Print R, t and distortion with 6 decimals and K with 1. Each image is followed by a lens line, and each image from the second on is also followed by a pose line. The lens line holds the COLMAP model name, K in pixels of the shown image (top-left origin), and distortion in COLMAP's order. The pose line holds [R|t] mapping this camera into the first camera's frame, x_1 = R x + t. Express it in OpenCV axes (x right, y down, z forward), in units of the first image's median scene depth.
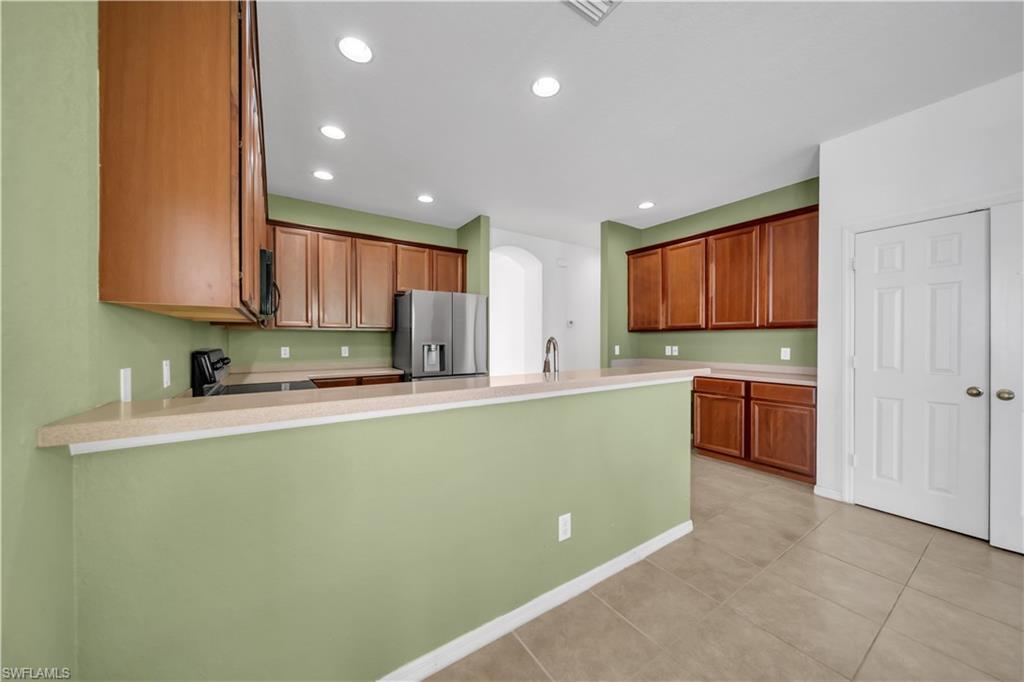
lens RADIAL K [[353.2, 0, 509.3], [0, 353.2, 340.7], [0, 0, 1]] dist [-0.000543, -0.000695]
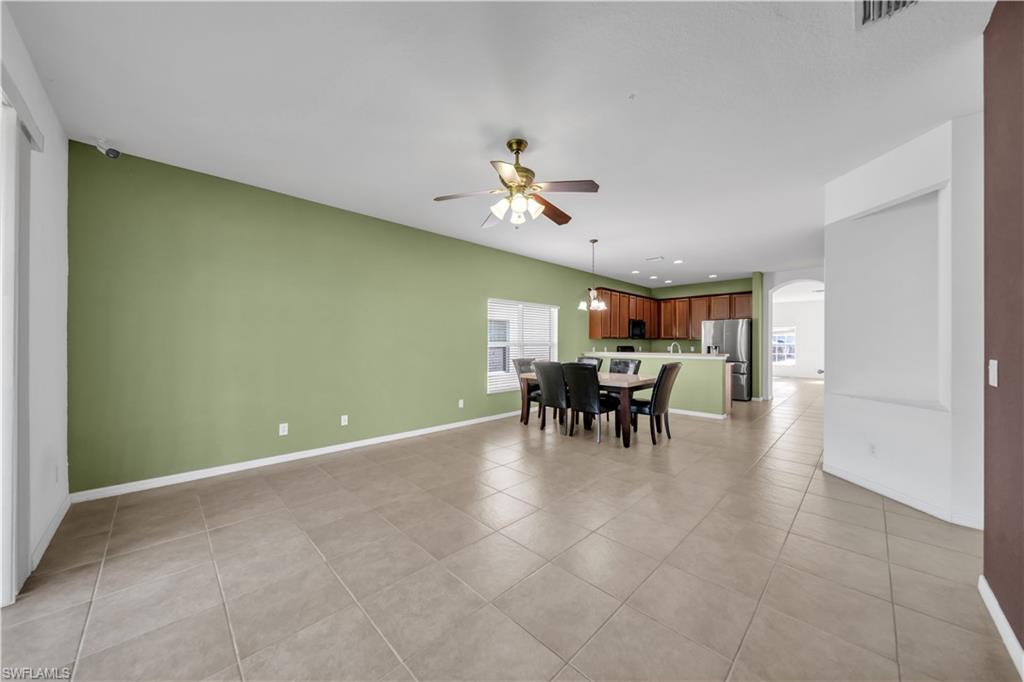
lens RADIAL K [[353.2, 0, 510.5], [0, 353.2, 345.9], [0, 0, 1]] dist [-0.000543, -0.000695]
pose [[0.193714, 0.003909, -0.981050, 1.637670], [-0.003467, 0.999989, 0.003300, 0.009395], [0.981052, 0.002762, 0.193725, -0.602238]]
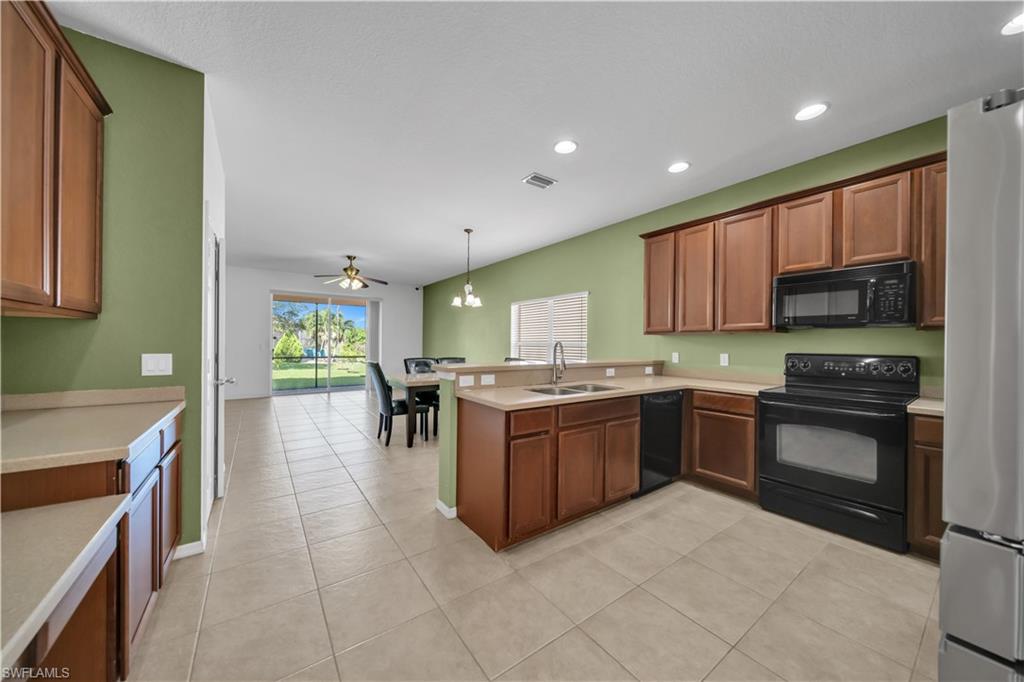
lens RADIAL K [[353.2, 0, 511.6], [0, 353.2, 342.9], [0, 0, 1]] dist [-0.000543, -0.000695]
pose [[-0.999107, -0.008785, -0.041338, 0.197676], [-0.008901, 0.999957, 0.002612, -0.003804], [0.041313, 0.002977, -0.999142, 1.299310]]
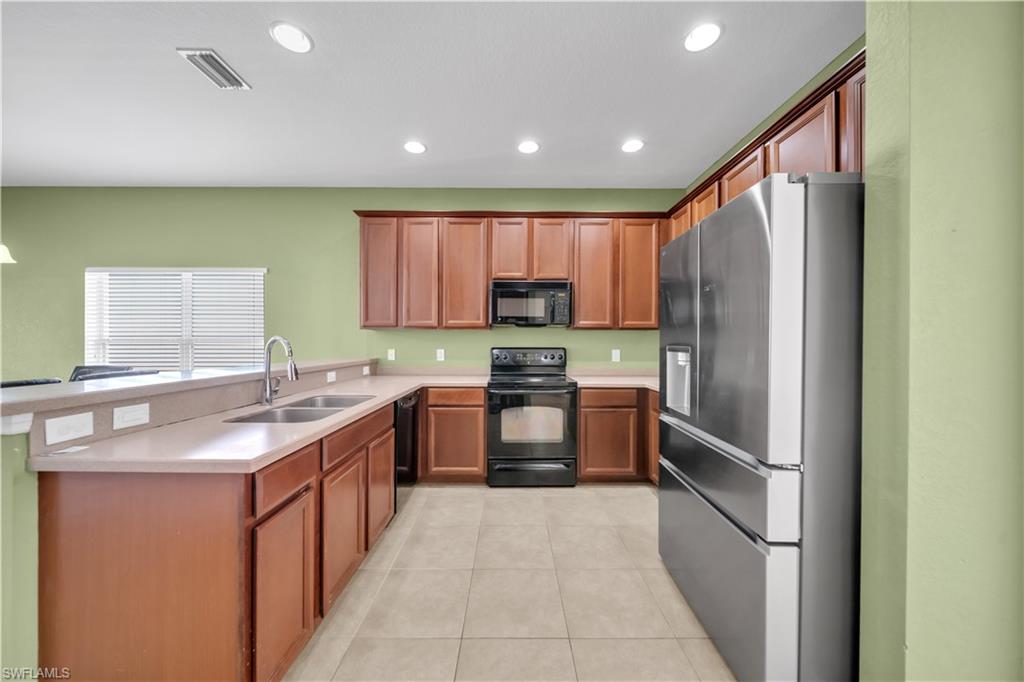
lens RADIAL K [[353.2, 0, 511.2], [0, 353.2, 343.5], [0, 0, 1]] dist [-0.000543, -0.000695]
pose [[-0.547654, 0.003156, -0.836699, 0.297217], [-0.006223, 0.999950, 0.007845, -0.001969], [0.836682, 0.009503, -0.547607, 1.083202]]
